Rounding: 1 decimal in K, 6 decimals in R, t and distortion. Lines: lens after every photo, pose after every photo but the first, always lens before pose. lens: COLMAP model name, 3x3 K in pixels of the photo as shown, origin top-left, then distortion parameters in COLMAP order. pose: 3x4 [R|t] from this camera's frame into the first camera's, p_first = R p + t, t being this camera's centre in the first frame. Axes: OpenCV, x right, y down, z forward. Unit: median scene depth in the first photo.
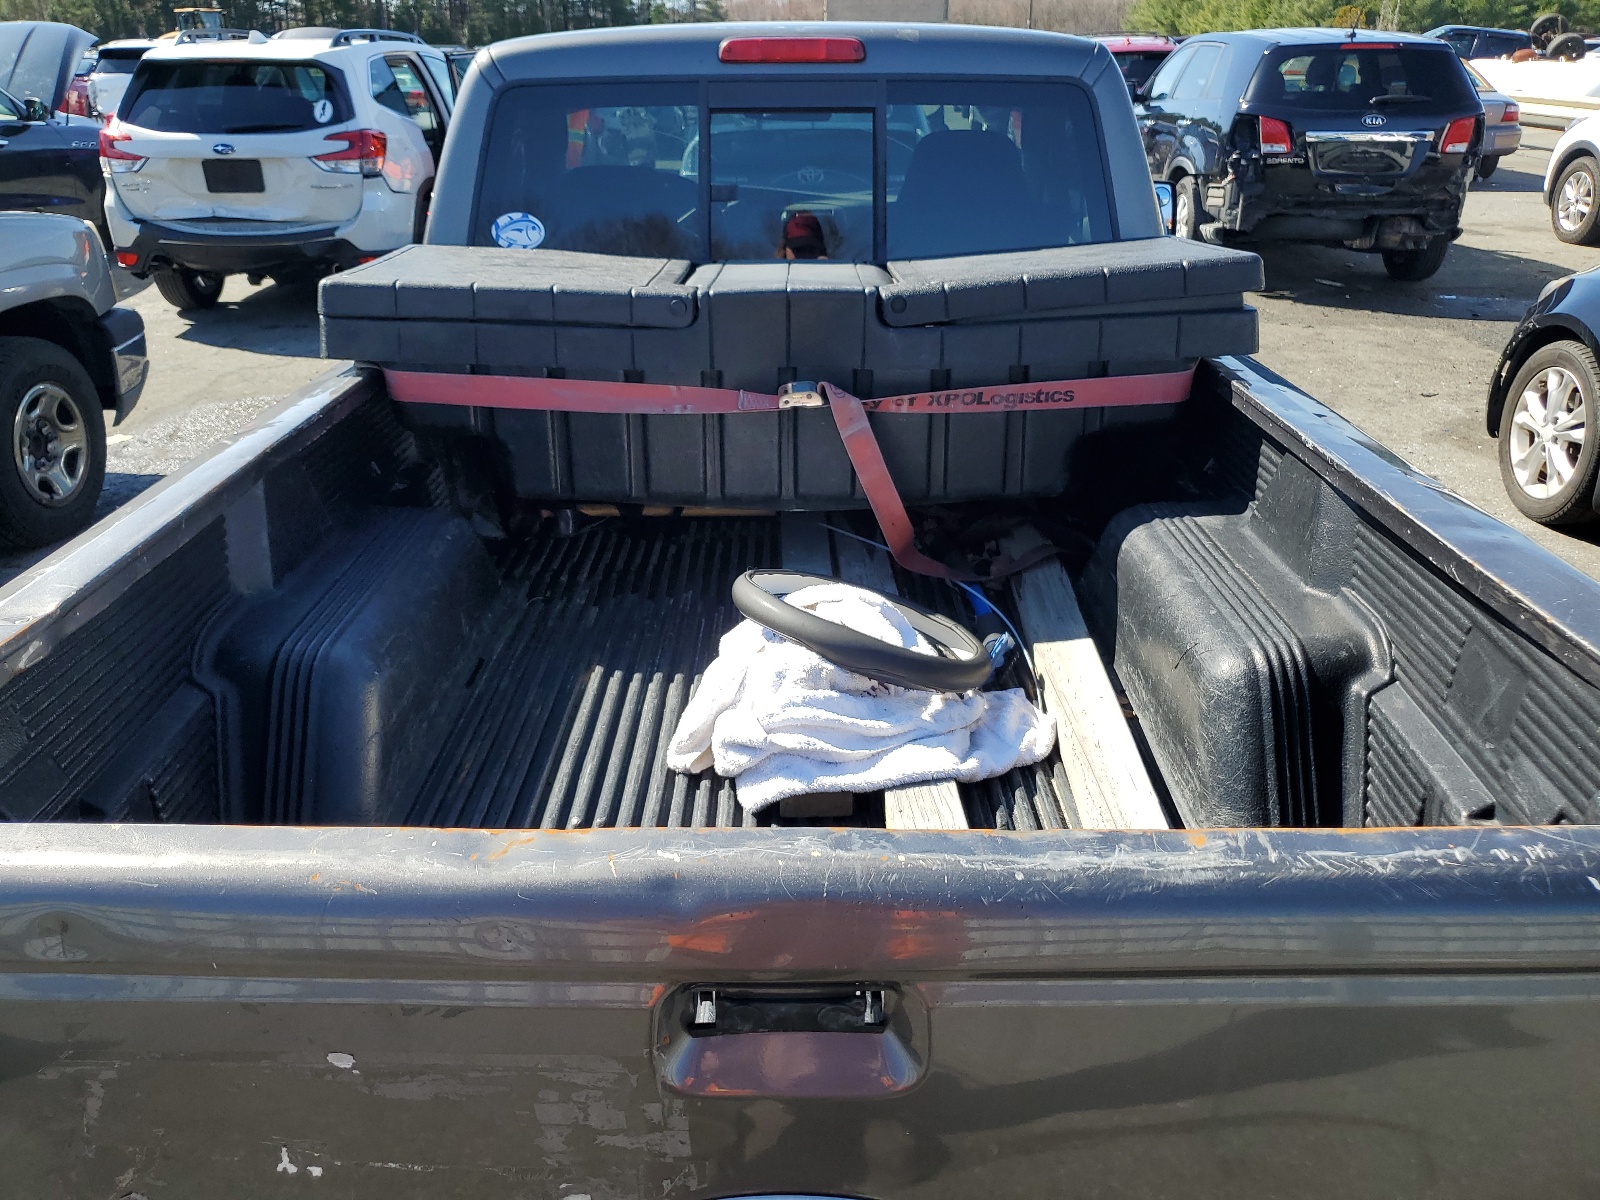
lens RADIAL K [[1211.1, 0, 800.0], [0, 1211.1, 600.0], [0, 0, 1]] dist [0.004605, 0.010431]
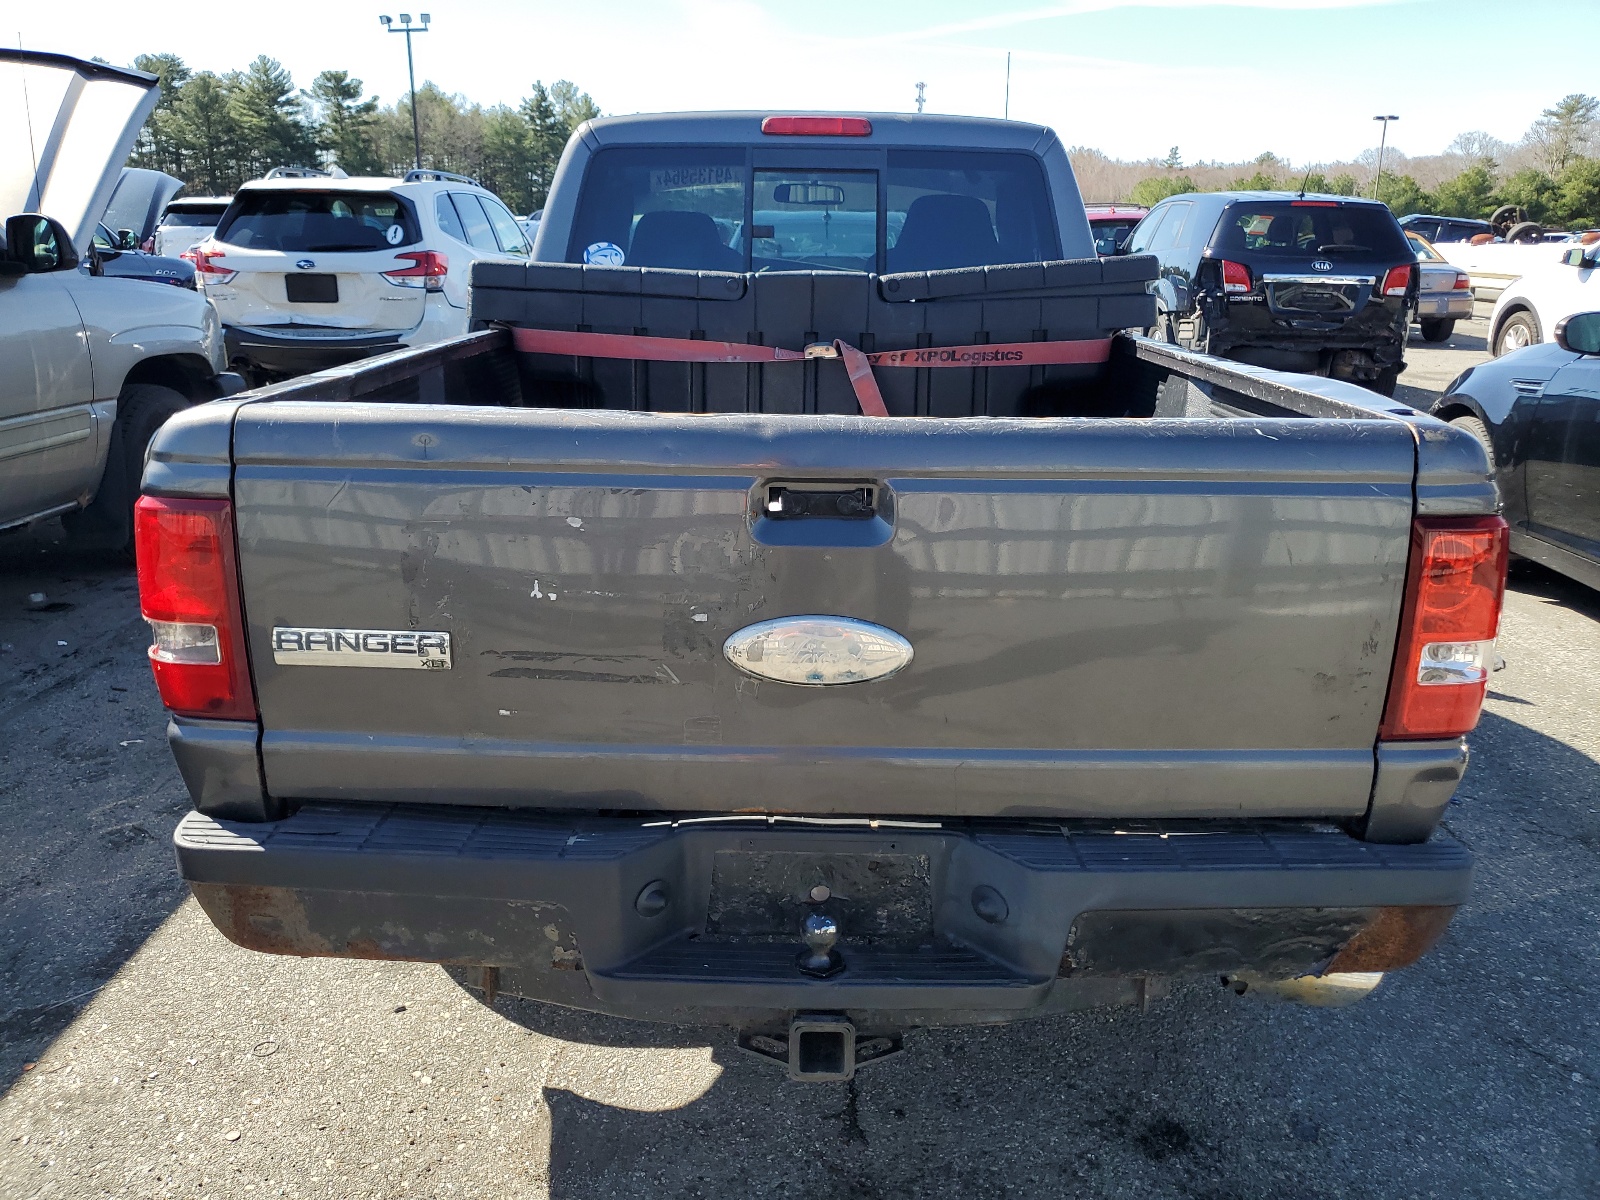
lens RADIAL K [[1205.8, 0, 814.0], [0, 1205.8, 600.3], [0, 0, 1]] dist [0.000284, -0.004796]
pose [[0.999834, 0.016860, 0.006975, -0.003158], [-0.015843, 0.991837, -0.126520, 0.073904], [-0.009051, 0.126389, 0.991939, -0.079817]]
